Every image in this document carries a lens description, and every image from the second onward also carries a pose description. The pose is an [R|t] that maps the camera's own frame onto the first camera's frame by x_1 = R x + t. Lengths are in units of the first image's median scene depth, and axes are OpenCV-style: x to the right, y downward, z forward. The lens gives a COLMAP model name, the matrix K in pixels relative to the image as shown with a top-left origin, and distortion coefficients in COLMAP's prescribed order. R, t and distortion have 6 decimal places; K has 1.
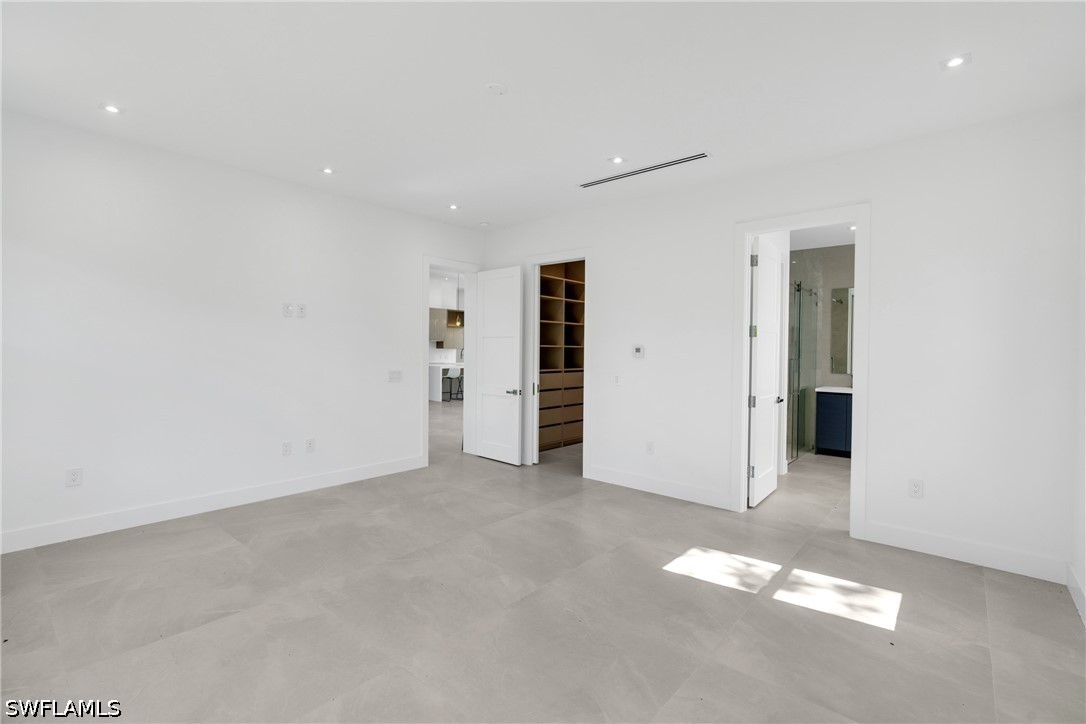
lens RADIAL K [[488.8, 0, 538.8], [0, 488.8, 355.9], [0, 0, 1]] dist [-0.005851, 0.000851]
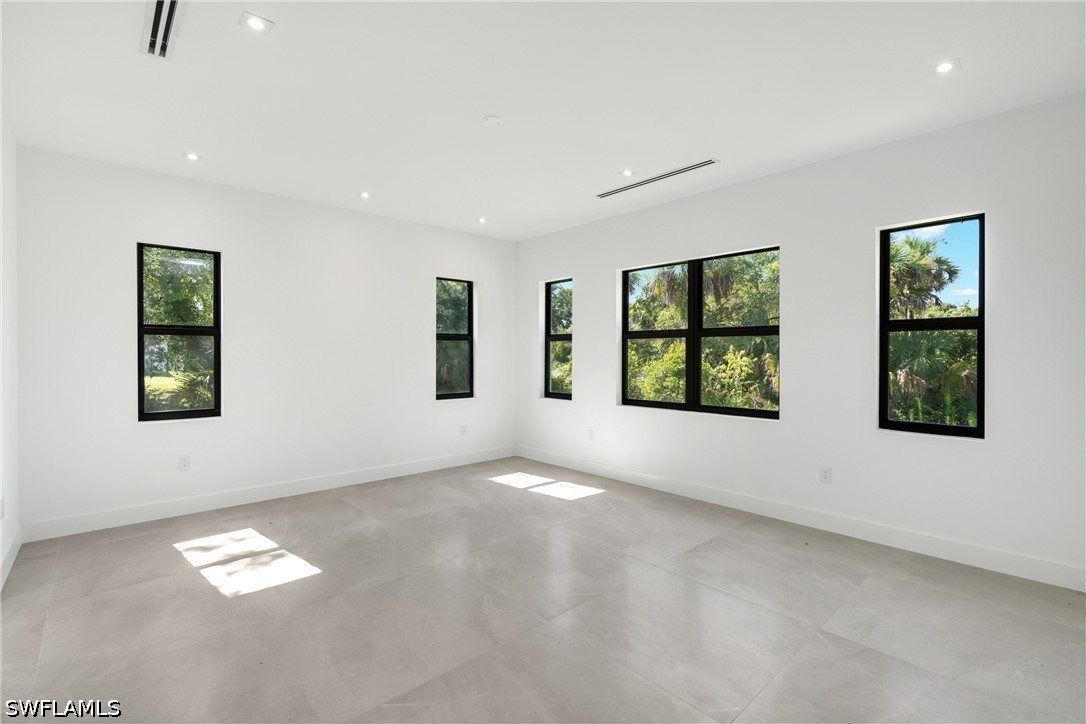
lens RADIAL K [[488.8, 0, 538.8], [0, 488.8, 355.9], [0, 0, 1]] dist [-0.005851, 0.000851]
pose [[-0.994897, -0.012174, 0.100157, -0.309595], [-0.008913, 0.999417, 0.032950, -0.052224], [-0.100500, 0.031889, -0.994426, 2.110526]]
